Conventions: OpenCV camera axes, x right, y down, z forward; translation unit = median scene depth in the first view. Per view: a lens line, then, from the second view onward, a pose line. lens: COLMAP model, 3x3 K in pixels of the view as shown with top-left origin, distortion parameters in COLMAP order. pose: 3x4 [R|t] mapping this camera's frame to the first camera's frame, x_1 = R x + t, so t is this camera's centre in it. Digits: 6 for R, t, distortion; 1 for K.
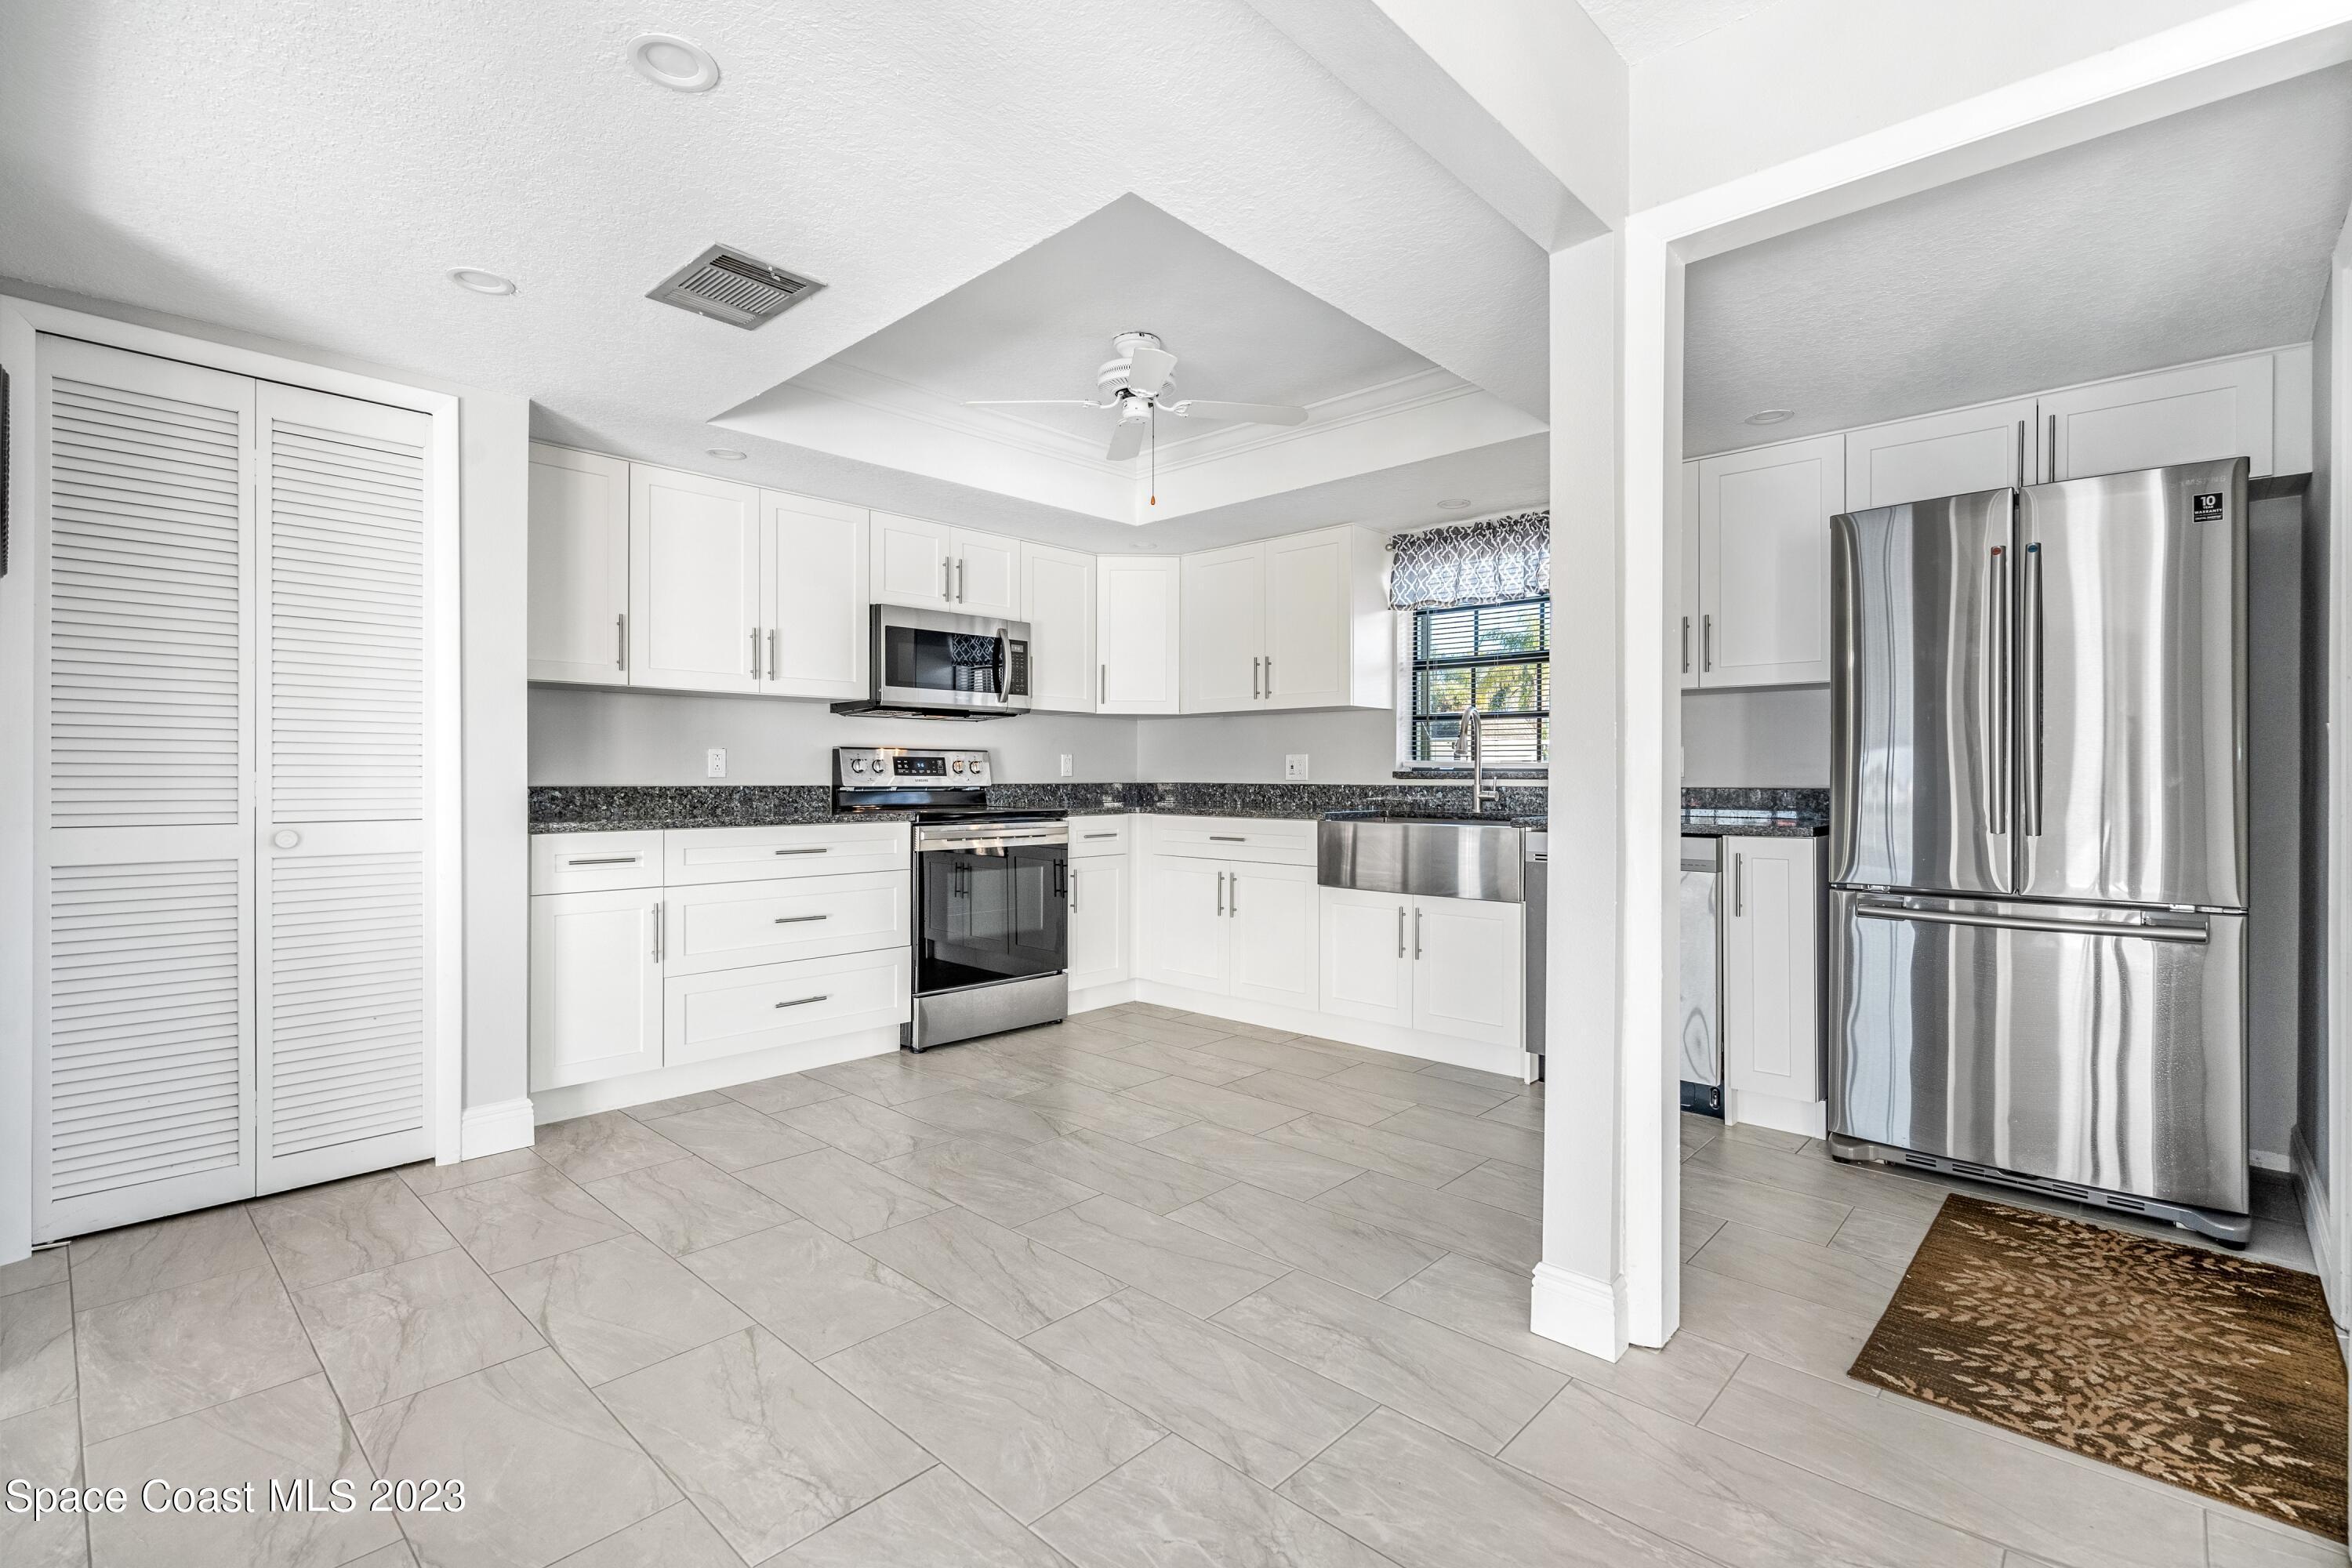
lens RADIAL K [[1060.6, 0, 1173.7], [0, 1060.6, 779.7], [0, 0, 1]] dist [-0.006741, 0.001520]
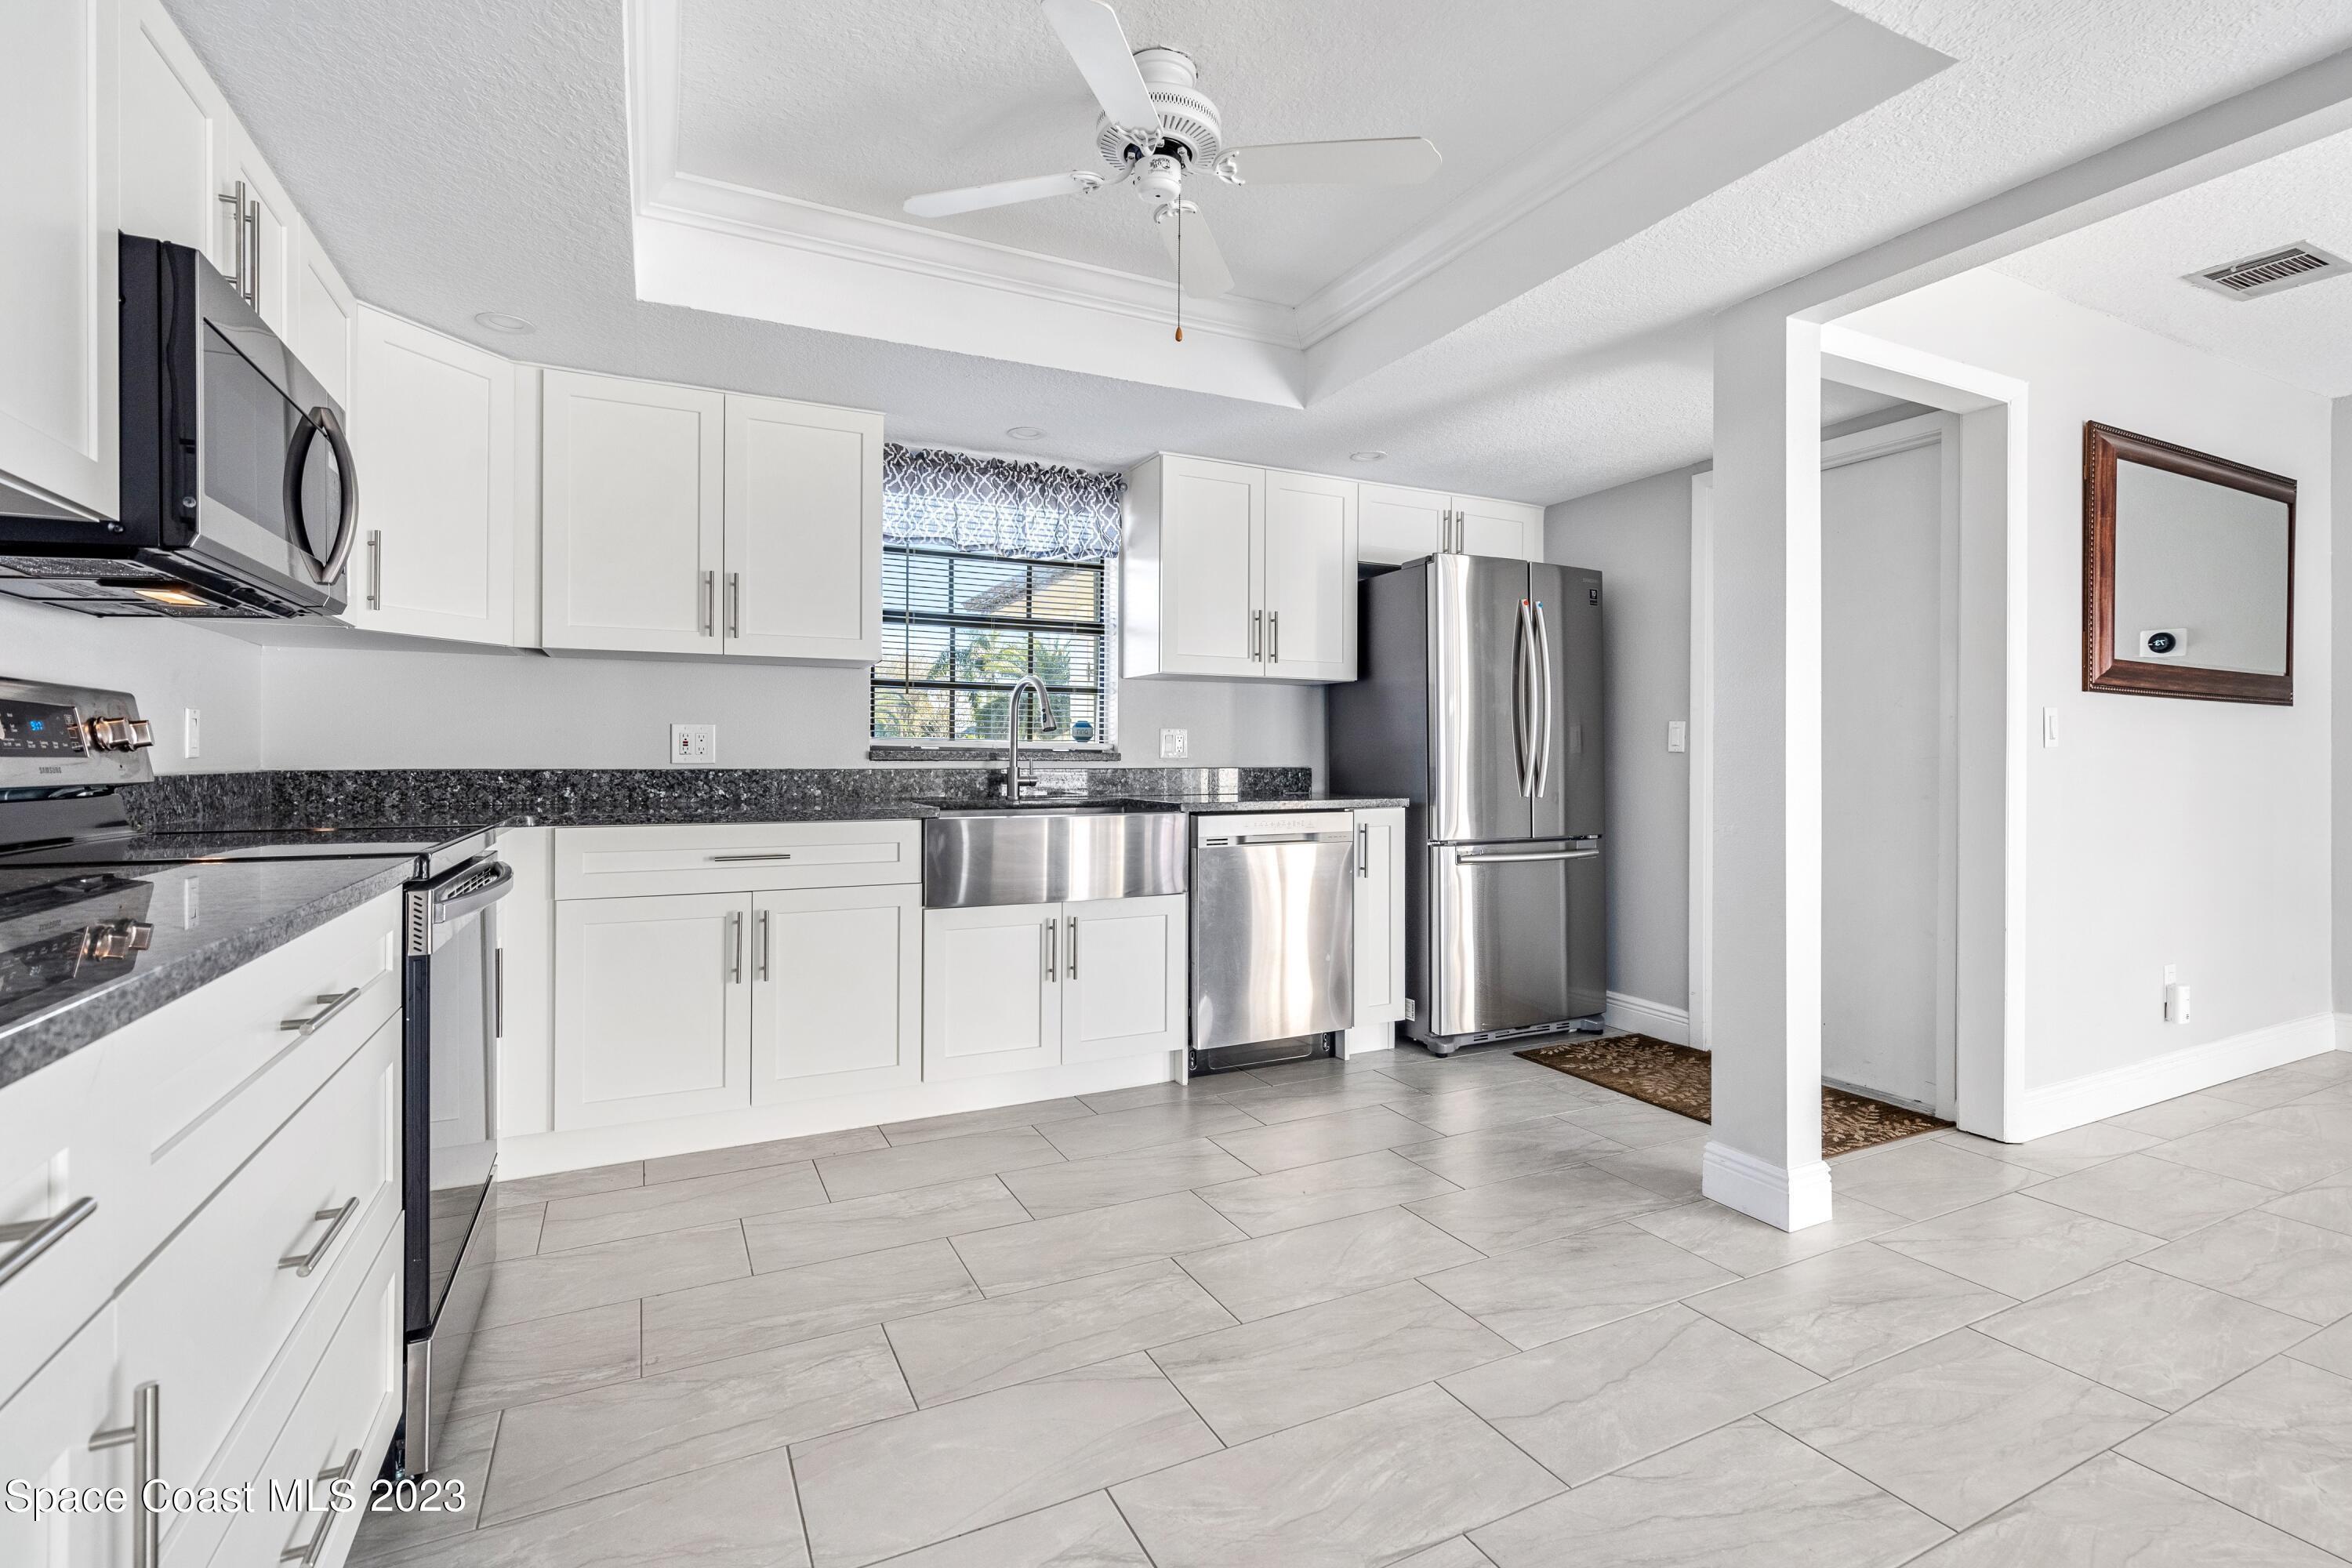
lens RADIAL K [[1060.6, 0, 1172.1], [0, 1060.6, 765.4], [0, 0, 1]] dist [-0.006741, 0.001520]
pose [[0.356679, -0.009446, 0.934179, -0.468529], [0.002231, 0.999955, 0.009259, -0.004374], [-0.934224, -0.001218, 0.356684, 0.573445]]
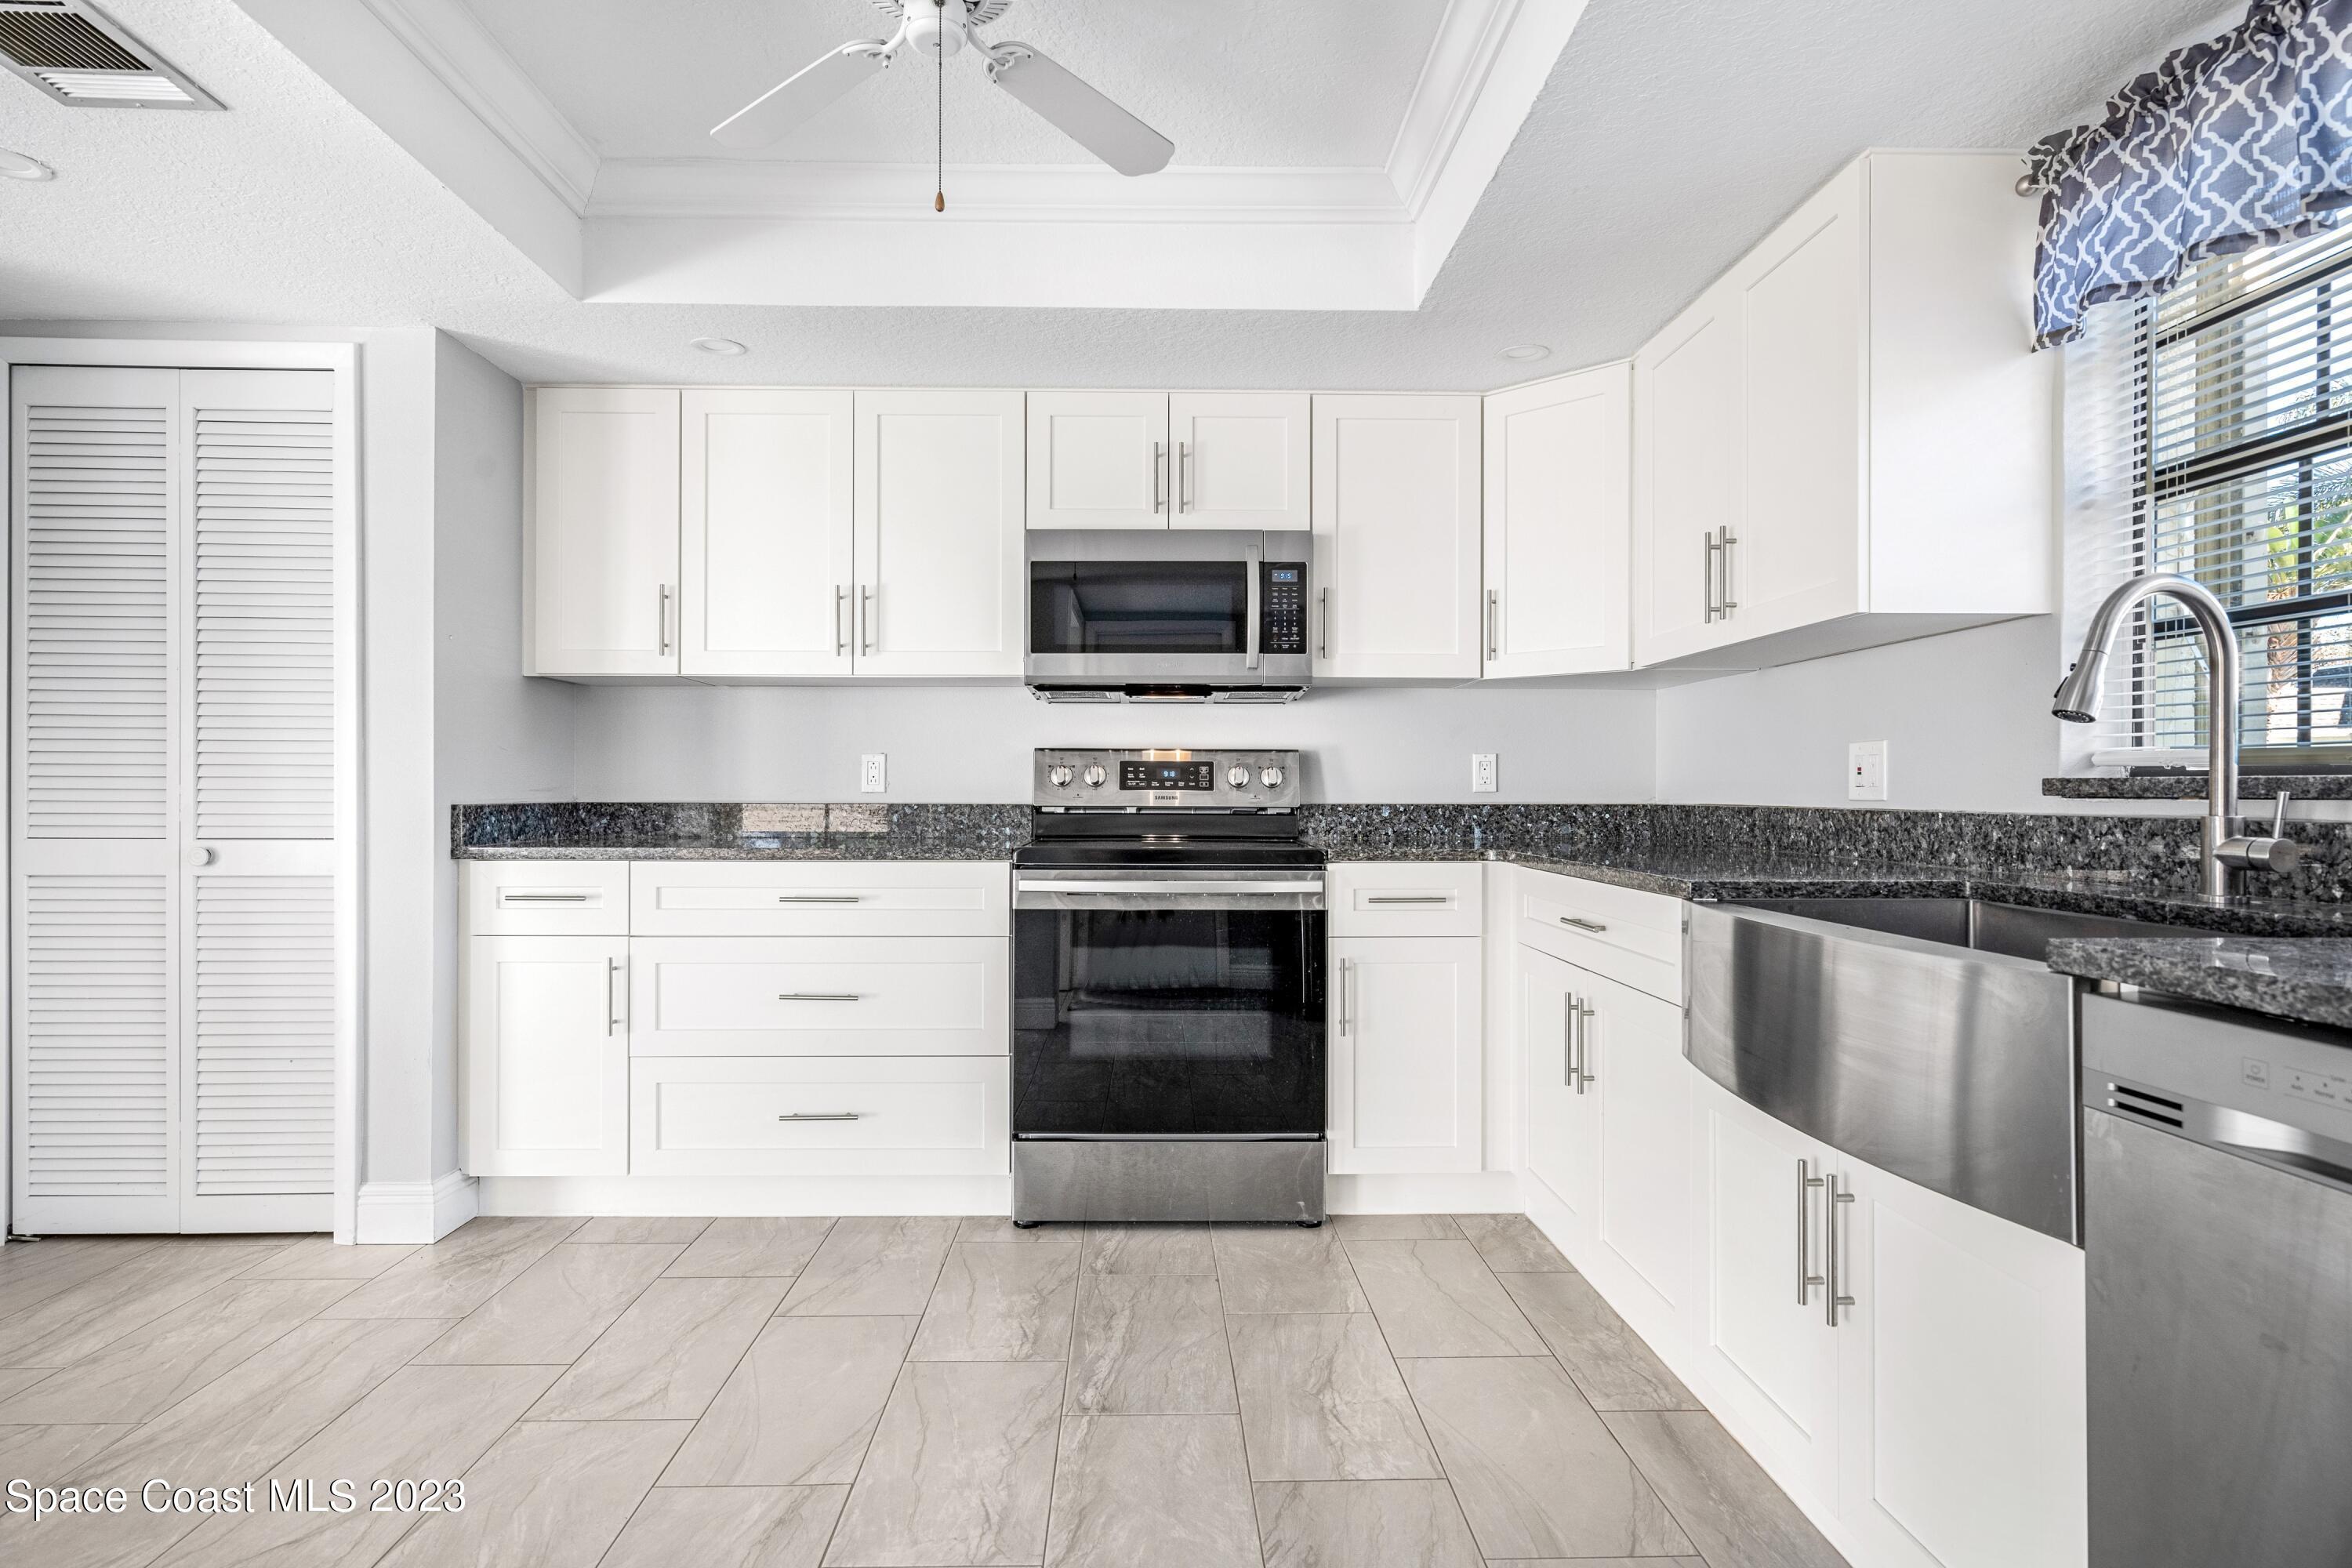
lens RADIAL K [[1238.3, 0, 1181.6], [0, 1238.3, 796.1], [0, 0, 1]] dist [-0.002127, 0.001924]
pose [[0.703836, 0.002533, -0.710358, 0.330777], [-0.003875, 0.999992, -0.000273, -0.000176], [0.710352, 0.002944, 0.703840, 0.514976]]
